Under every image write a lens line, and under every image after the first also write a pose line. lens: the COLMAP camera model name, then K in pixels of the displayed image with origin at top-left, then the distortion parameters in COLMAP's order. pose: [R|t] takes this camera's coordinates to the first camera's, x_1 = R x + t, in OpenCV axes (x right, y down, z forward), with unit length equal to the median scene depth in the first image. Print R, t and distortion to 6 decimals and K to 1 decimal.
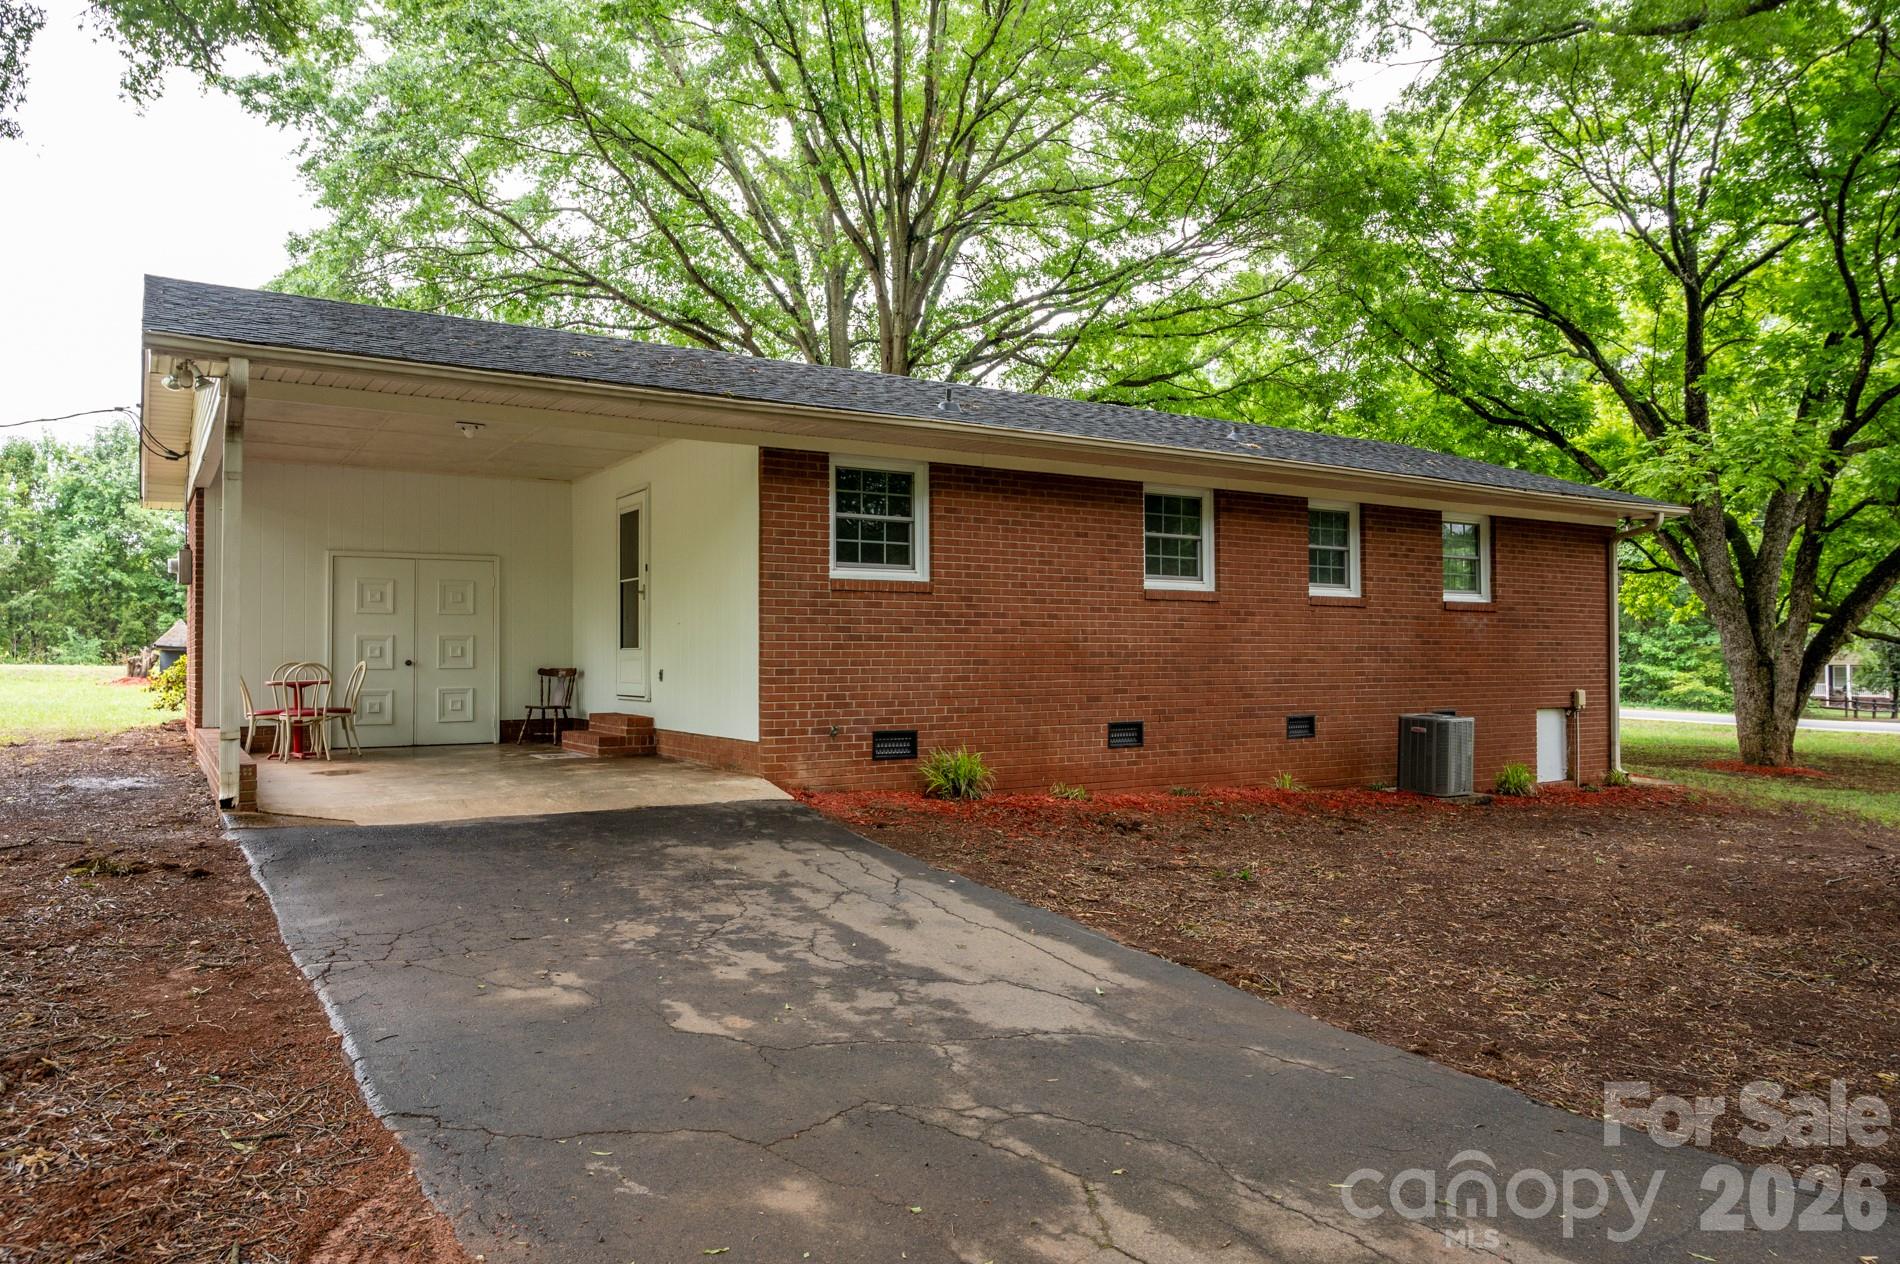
lens RADIAL K [[1287.2, 0, 943.6], [0, 1287.2, 628.7], [0, 0, 1]] dist [-0.006729, 0.006598]
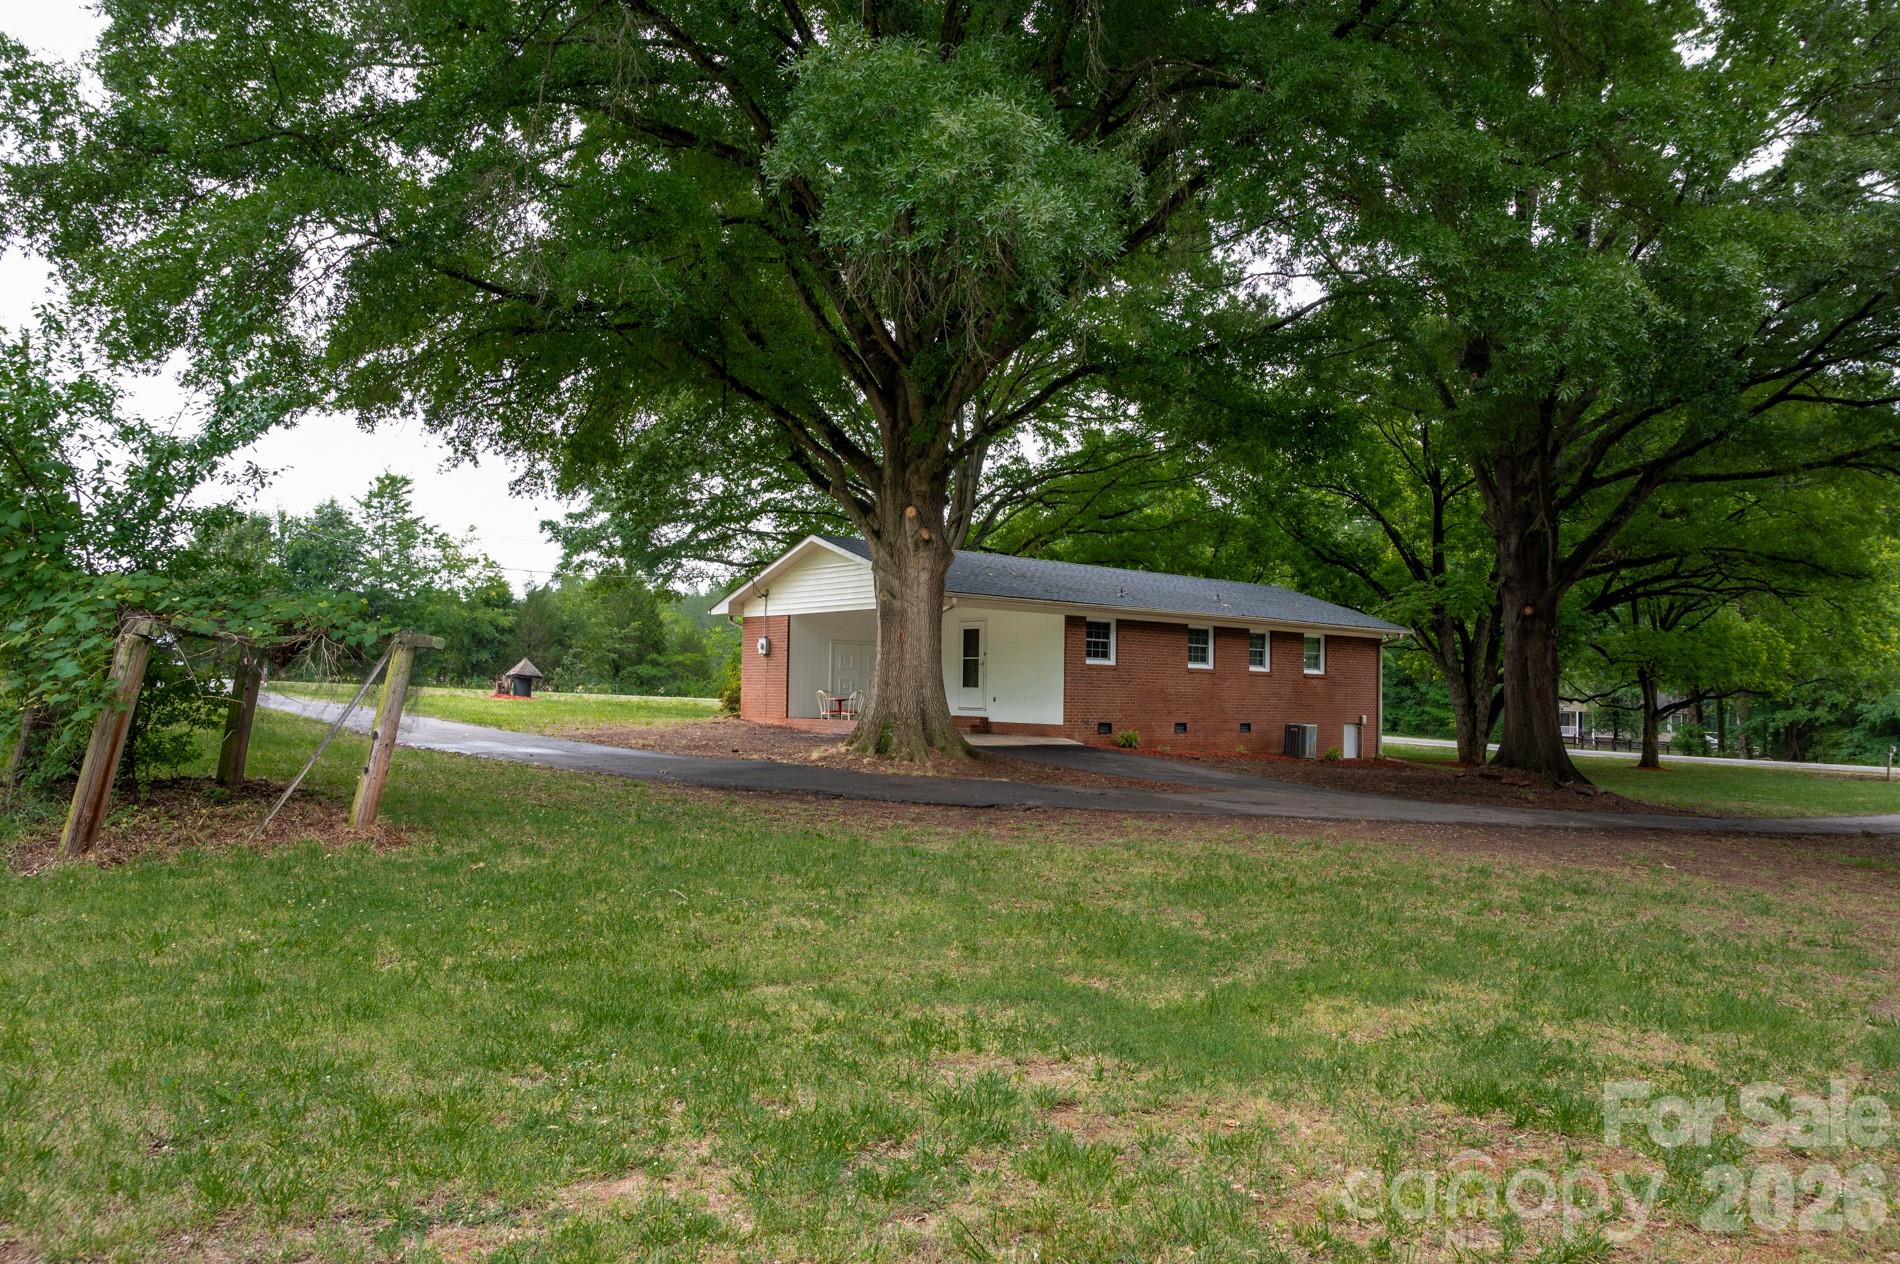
lens RADIAL K [[1287.2, 0, 954.9], [0, 1287.2, 637.6], [0, 0, 1]] dist [-0.006729, 0.006598]
pose [[0.991919, 0.026900, 0.123990, -0.530040], [-0.024547, 0.999489, -0.020467, -0.025417], [-0.124477, 0.017258, 0.992072, -1.230992]]
